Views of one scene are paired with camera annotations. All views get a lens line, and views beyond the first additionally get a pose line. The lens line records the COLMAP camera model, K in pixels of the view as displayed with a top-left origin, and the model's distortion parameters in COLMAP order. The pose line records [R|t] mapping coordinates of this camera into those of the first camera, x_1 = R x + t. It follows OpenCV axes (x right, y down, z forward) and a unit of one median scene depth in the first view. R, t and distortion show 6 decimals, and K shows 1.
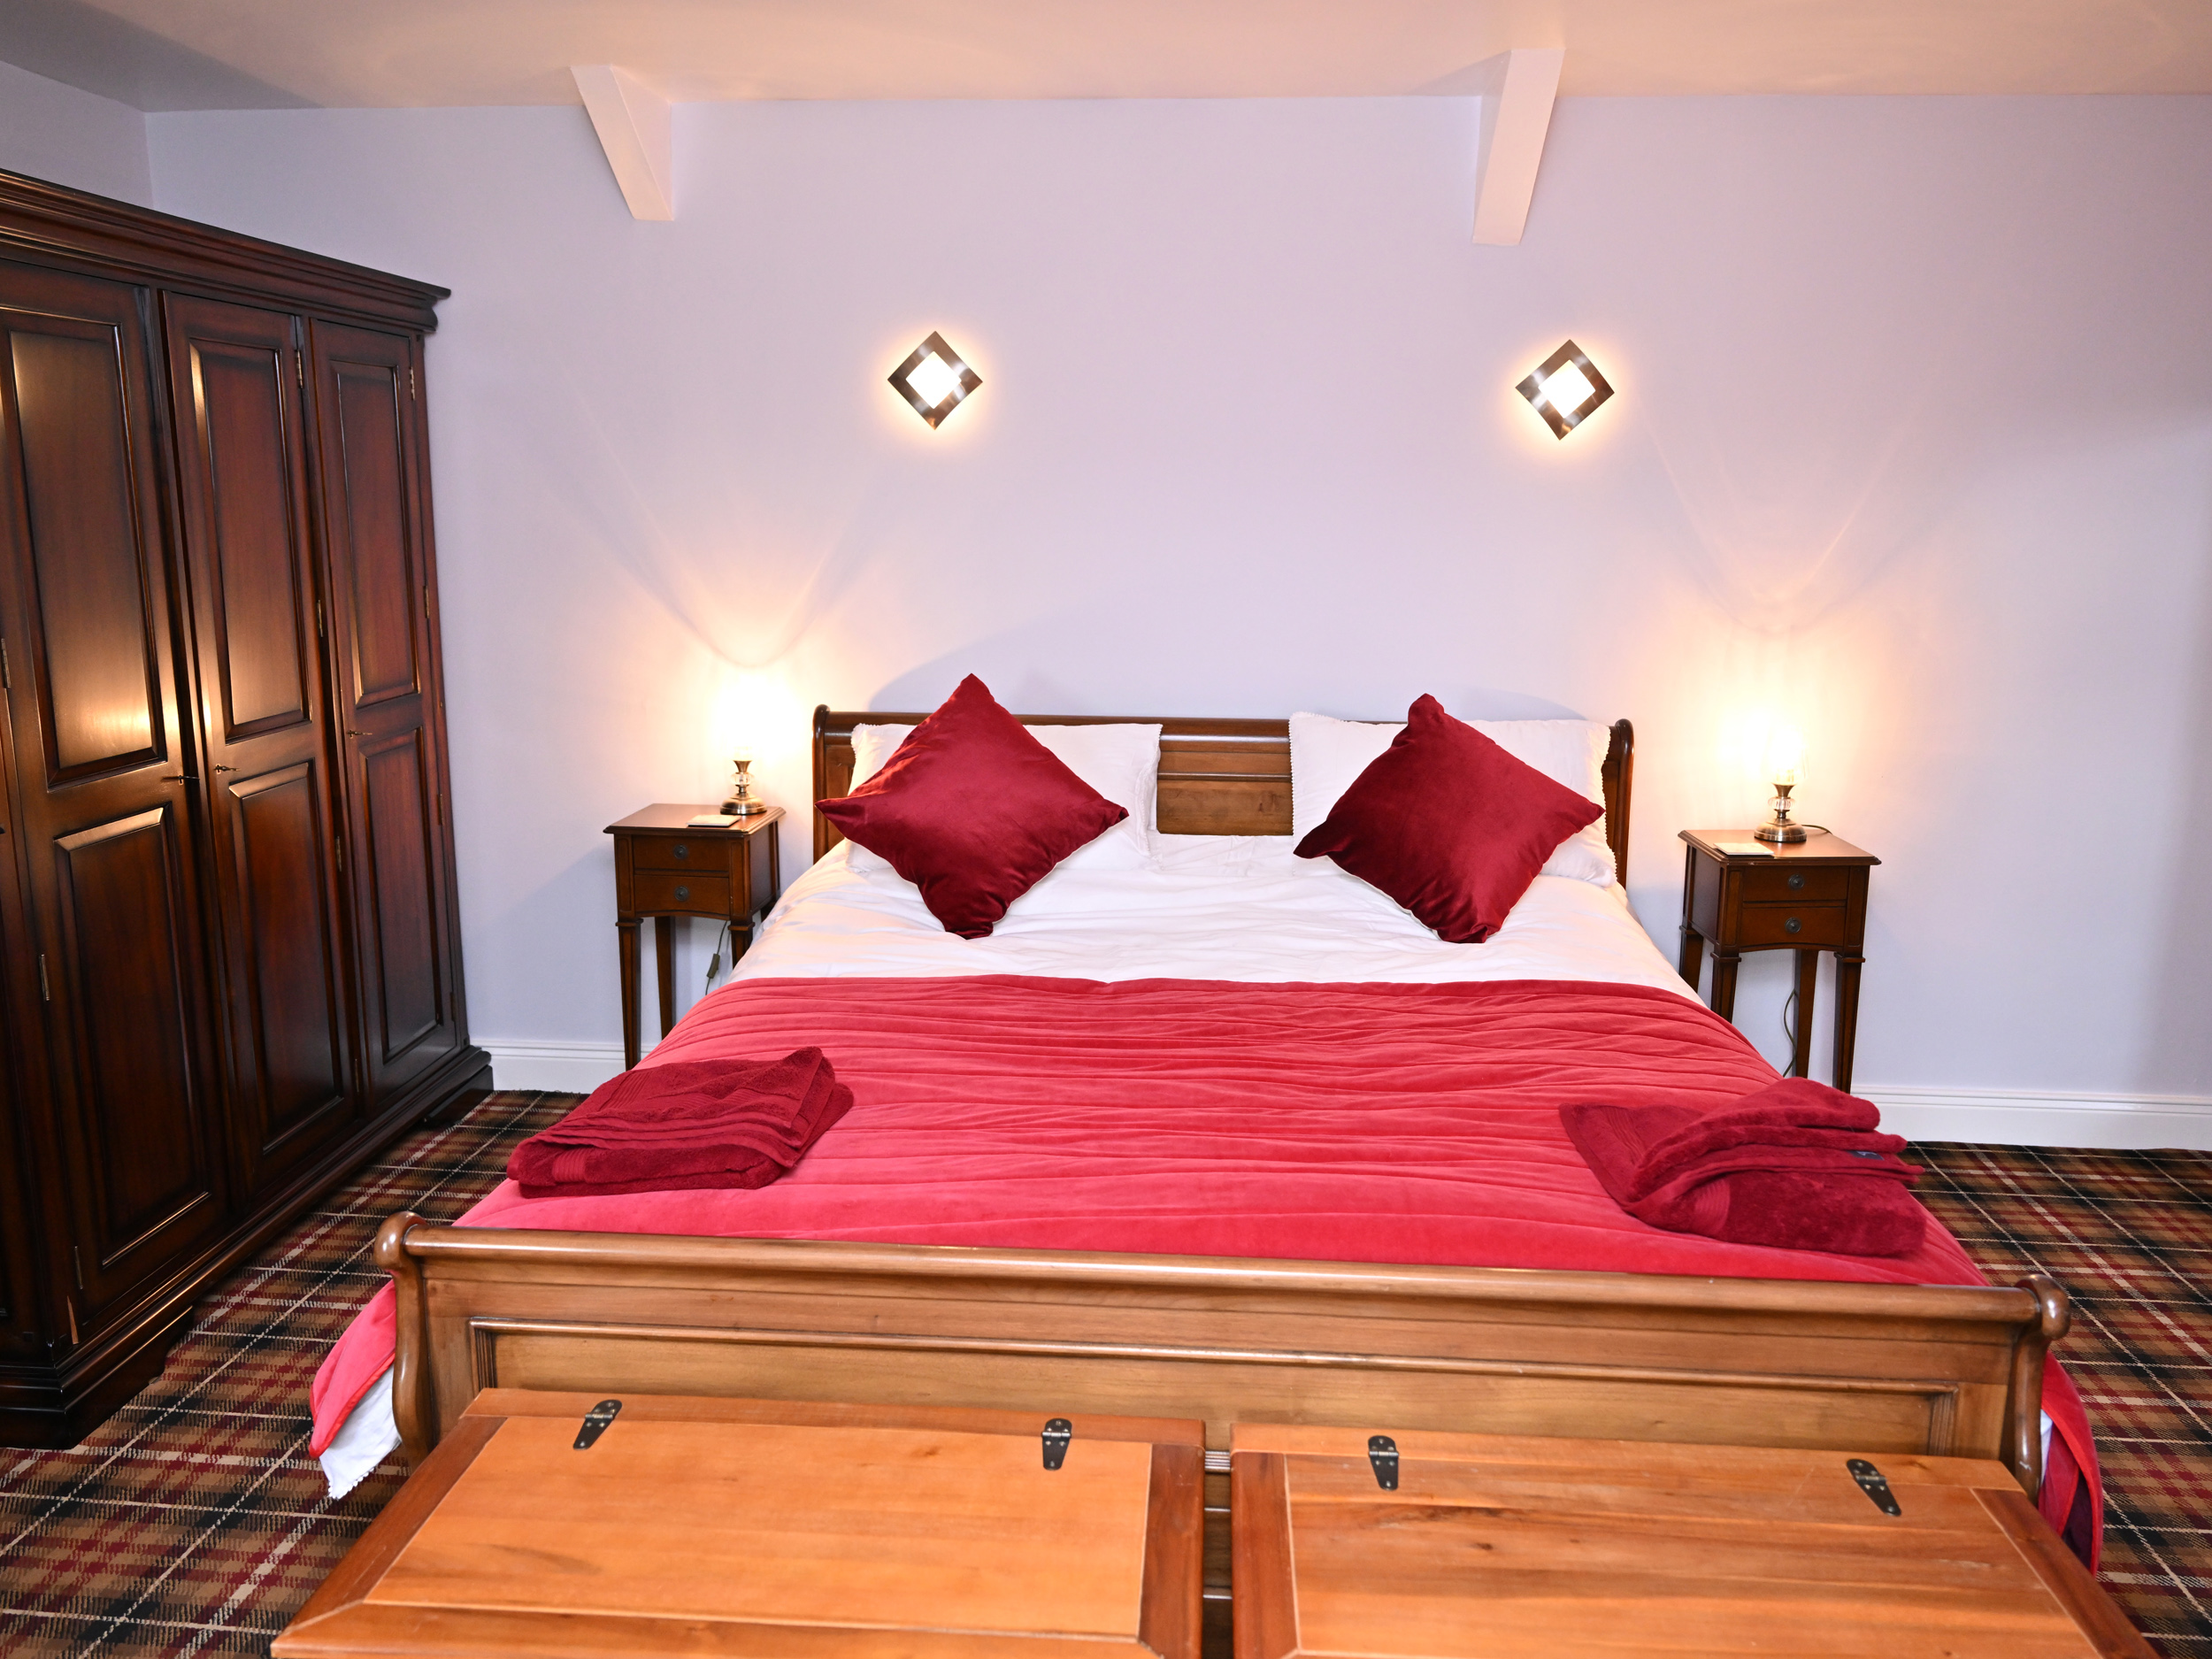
lens RADIAL K [[1659.3, 0, 1103.9], [0, 1659.3, 846.0], [0, 0, 1]] dist [0.001069, 0.000127]
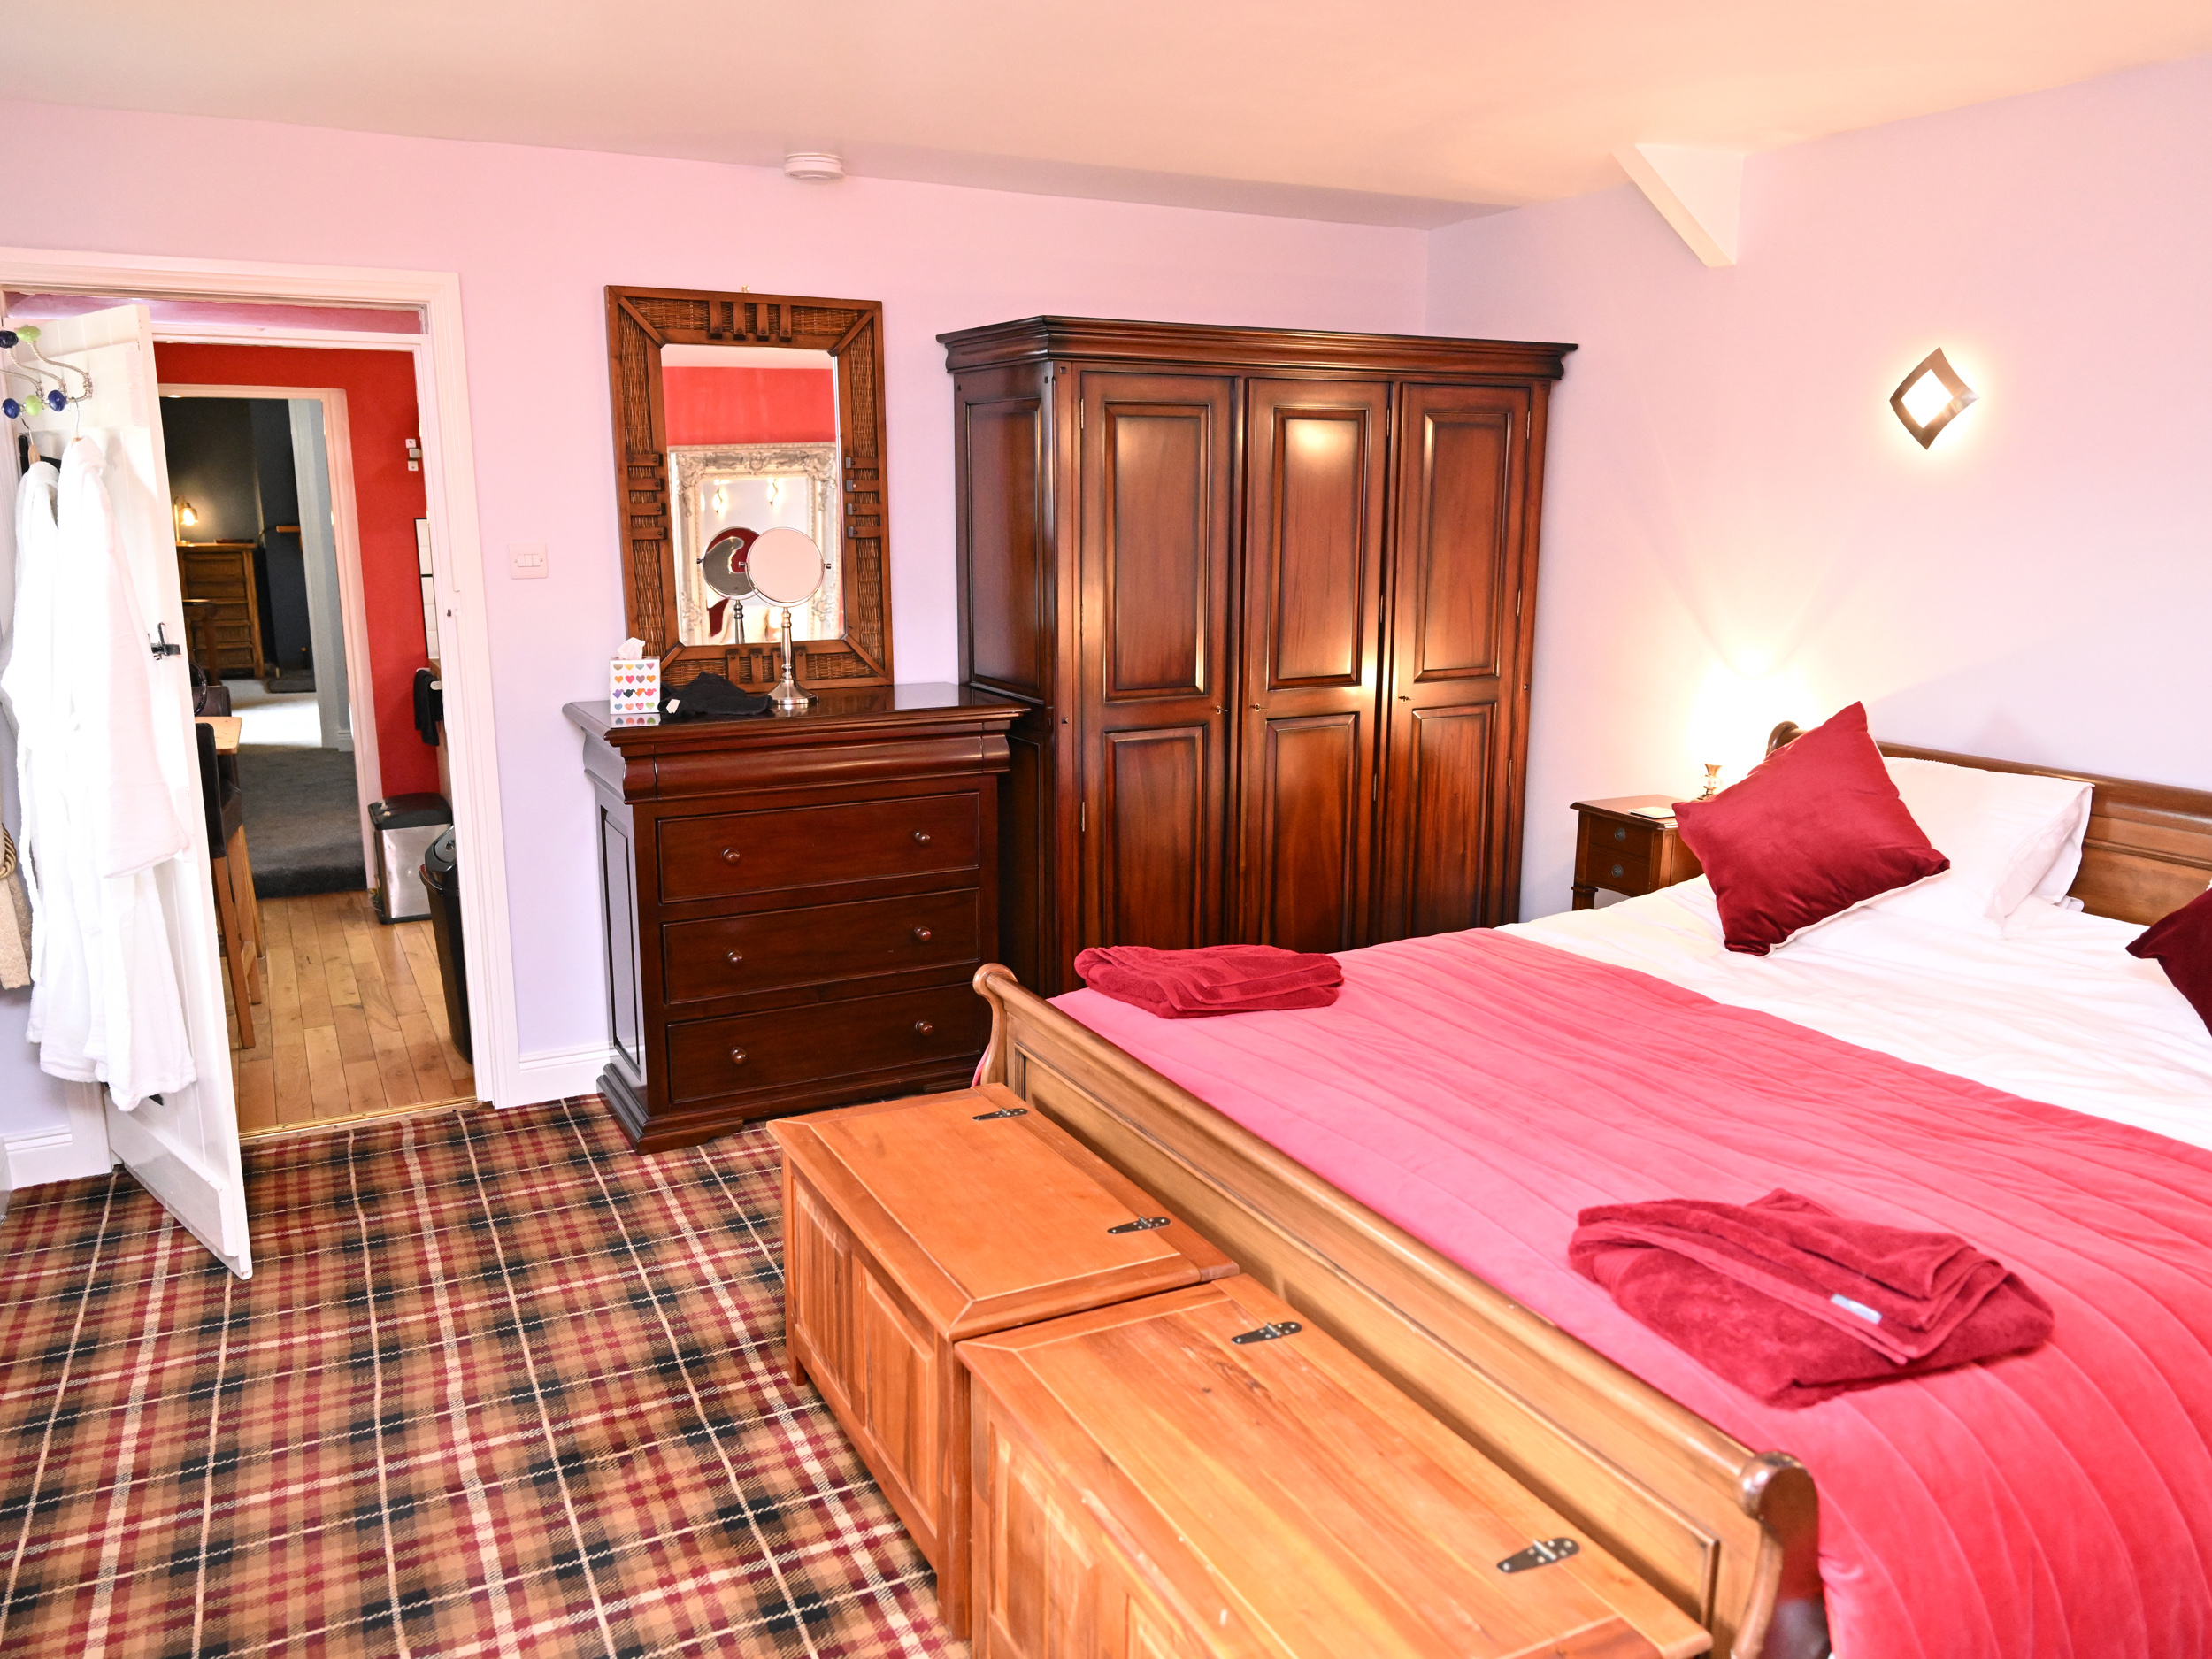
lens RADIAL K [[1659.3, 0, 1102.2], [0, 1659.3, 842.0], [0, 0, 1]] dist [0.001069, 0.000127]
pose [[0.516626, 0.168790, -0.839409, 0.562716], [-0.176916, 0.980264, 0.088229, -0.032034], [0.837734, 0.102923, 0.536291, 0.122598]]
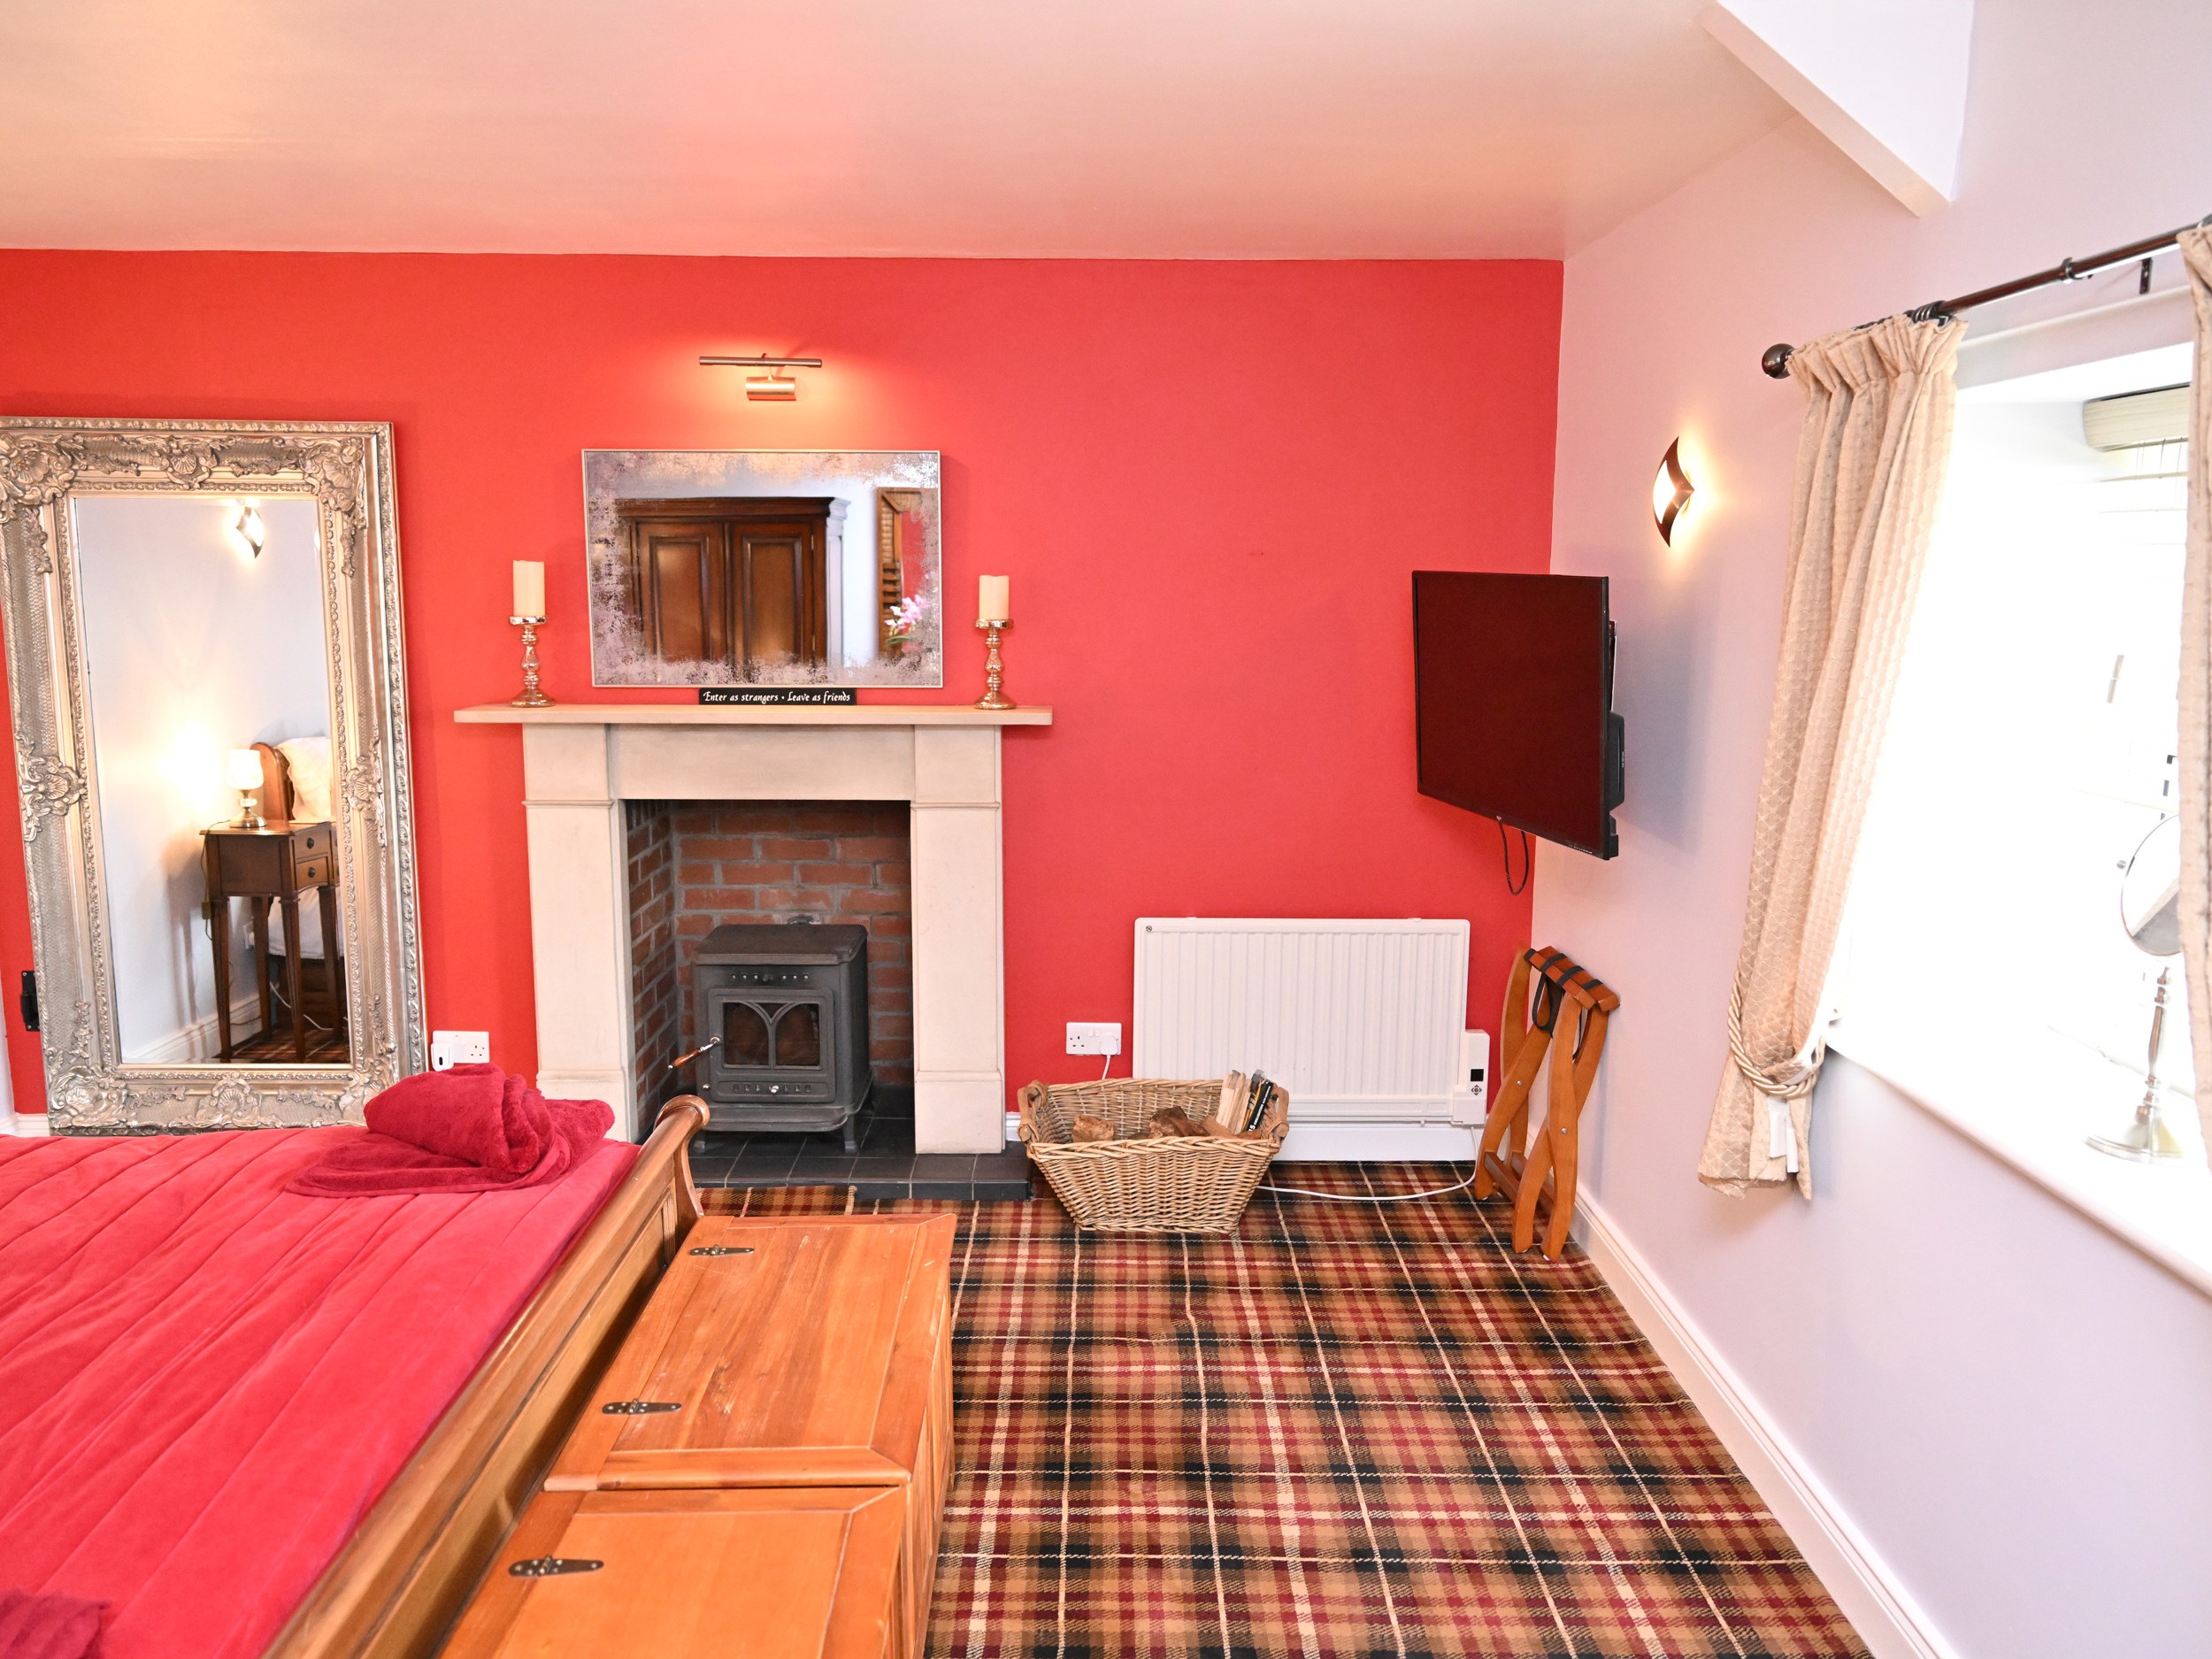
lens RADIAL K [[1659.3, 0, 1099.4], [0, 1659.3, 835.8], [0, 0, 1]] dist [0.001069, 0.000127]
pose [[-0.088469, -0.164130, 0.982464, -0.523339], [0.208187, 0.961500, 0.179375, -0.093422], [-0.974080, 0.220405, -0.050893, 0.349226]]
